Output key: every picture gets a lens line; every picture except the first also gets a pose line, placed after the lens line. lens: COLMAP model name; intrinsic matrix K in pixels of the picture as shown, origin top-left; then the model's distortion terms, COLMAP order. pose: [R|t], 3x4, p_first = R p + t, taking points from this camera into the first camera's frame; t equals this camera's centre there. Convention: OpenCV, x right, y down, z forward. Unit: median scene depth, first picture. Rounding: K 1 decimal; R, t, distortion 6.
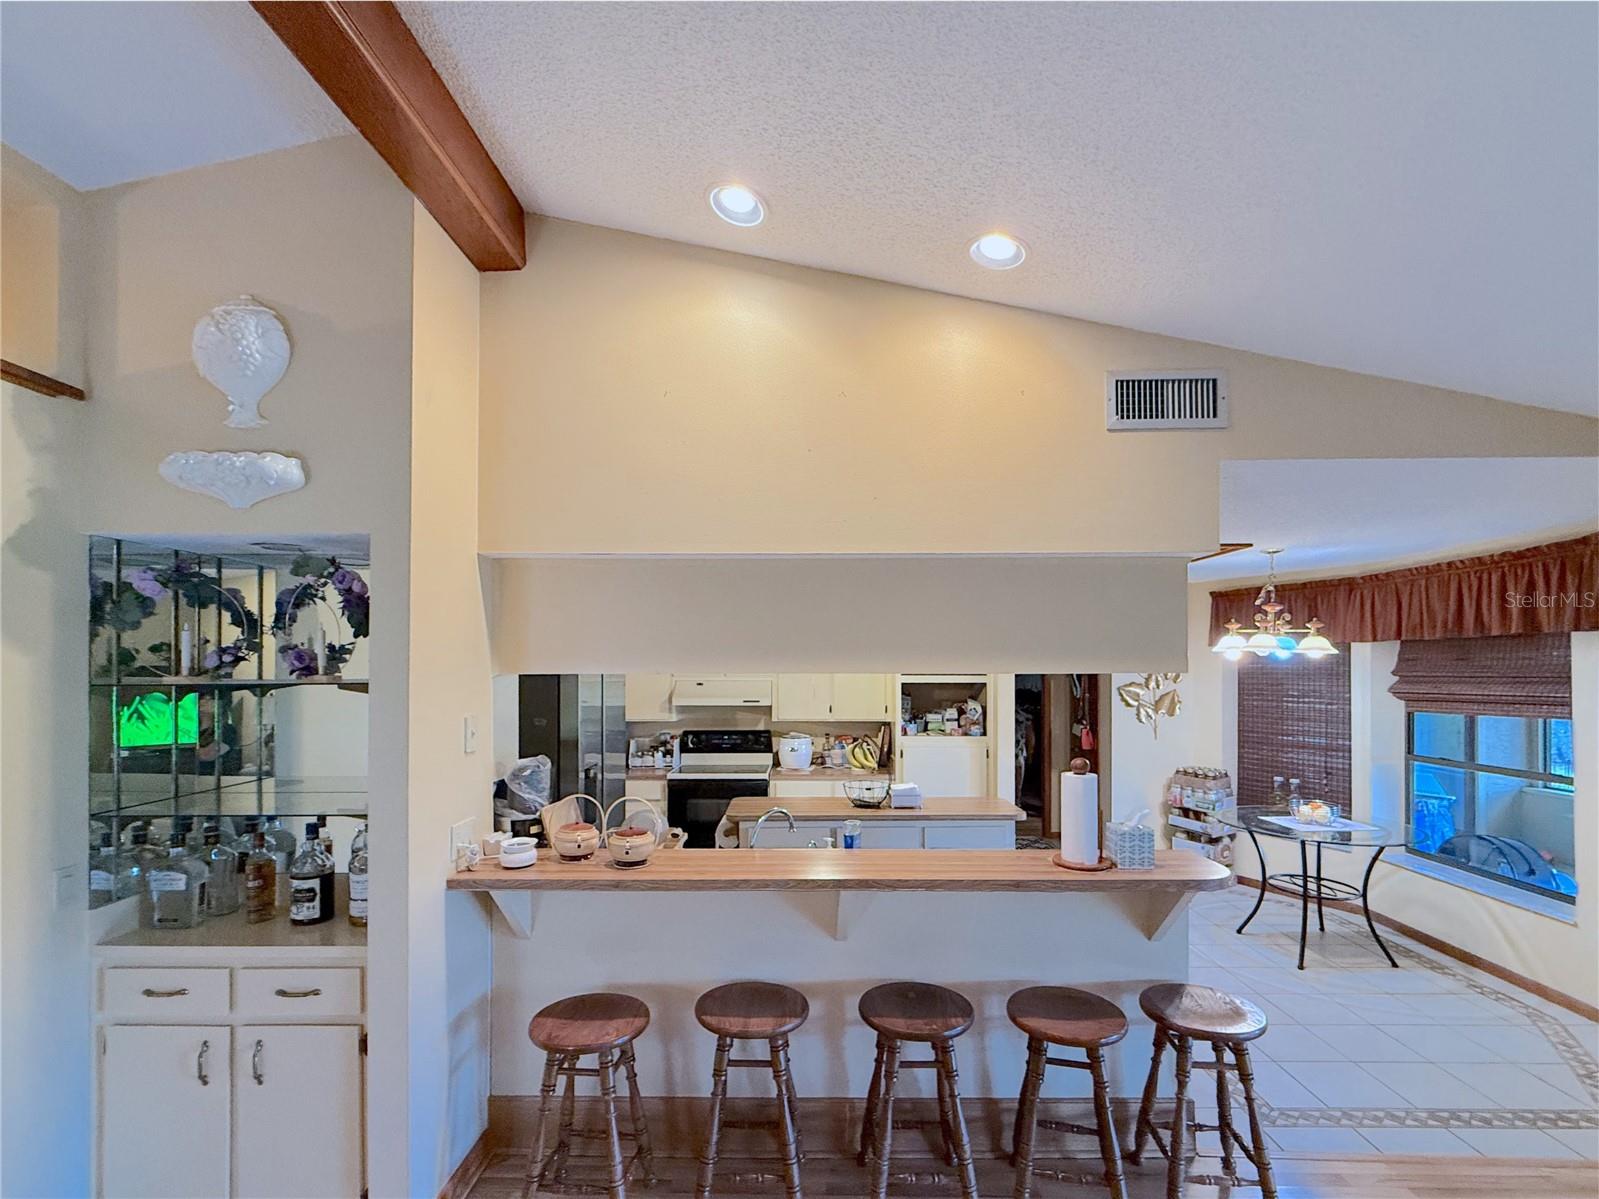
lens RADIAL K [[732.1, 0, 787.0], [0, 732.1, 664.1], [0, 0, 1]] dist [-0.001221, -0.000747]
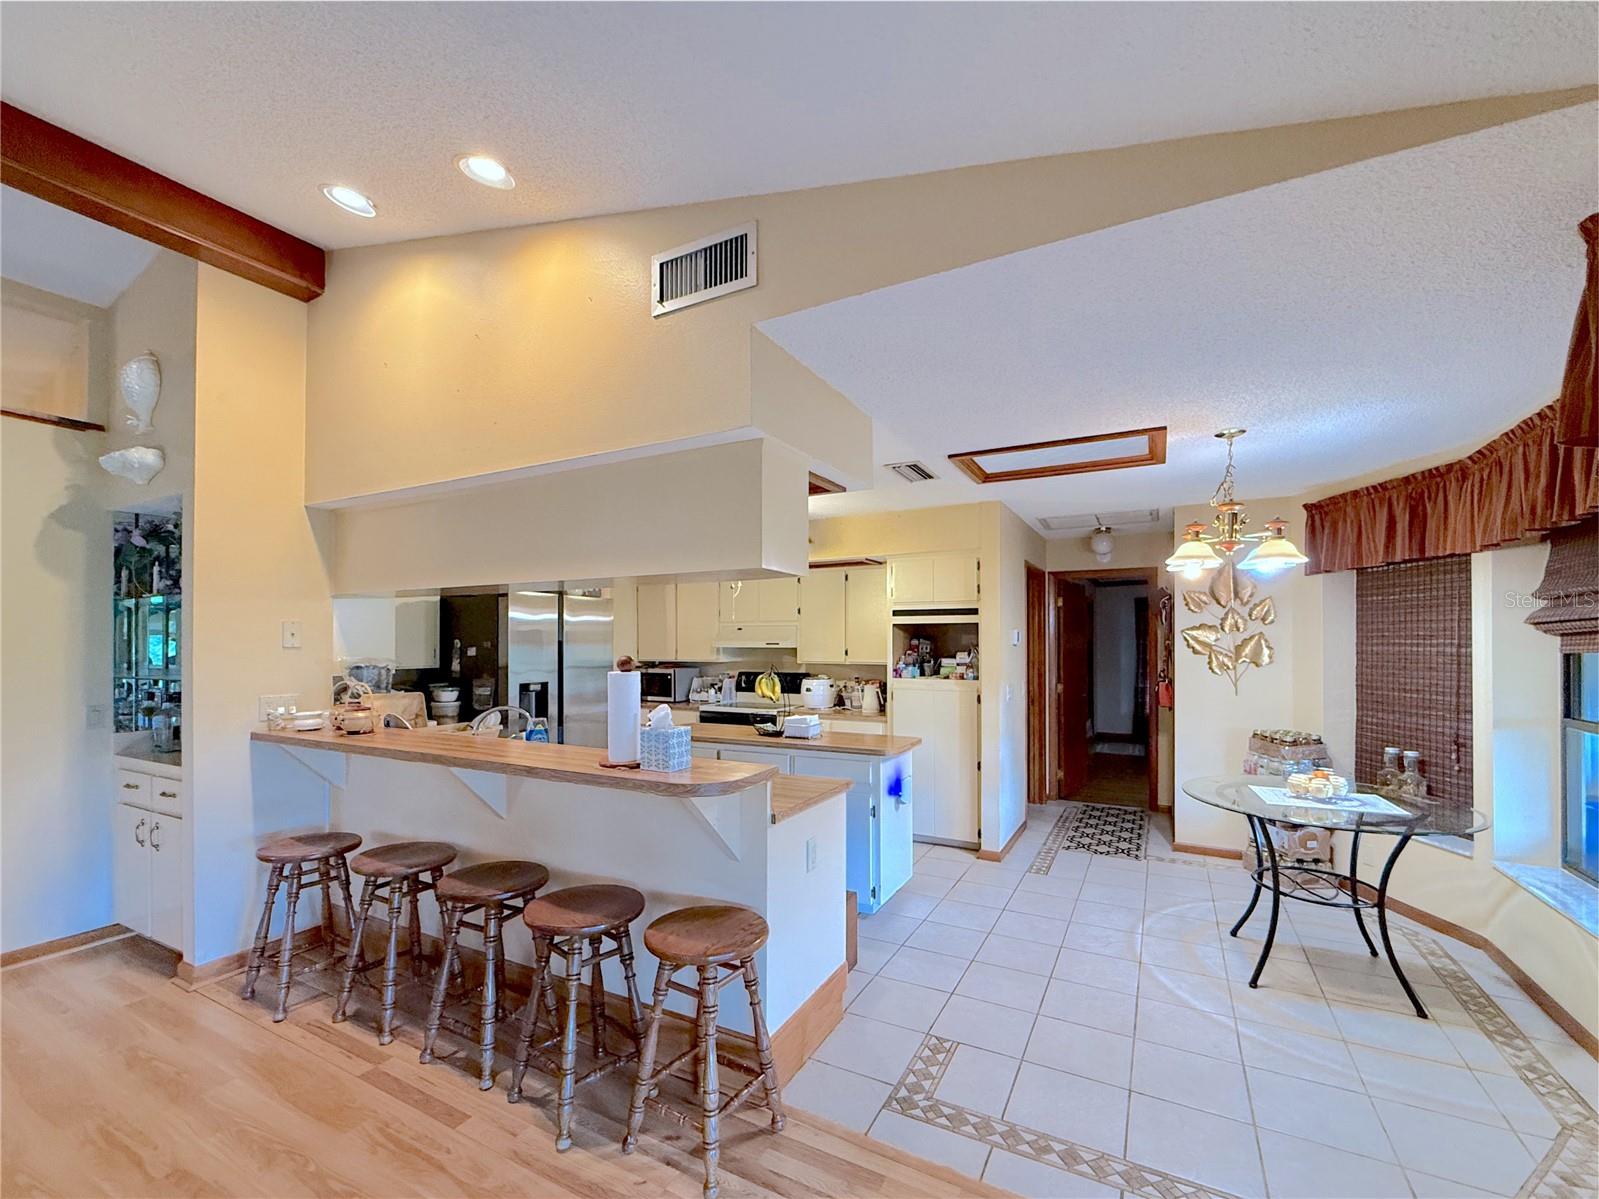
lens RADIAL K [[673.7, 0, 797.2], [0, 673.7, 642.2], [0, 0, 1]] dist [-0.002308, 0.000412]
pose [[0.889091, 0.001069, -0.457729, 0.511494], [-0.000226, 0.999998, 0.001897, 0.054195], [0.457730, -0.001583, 0.889090, 0.149377]]
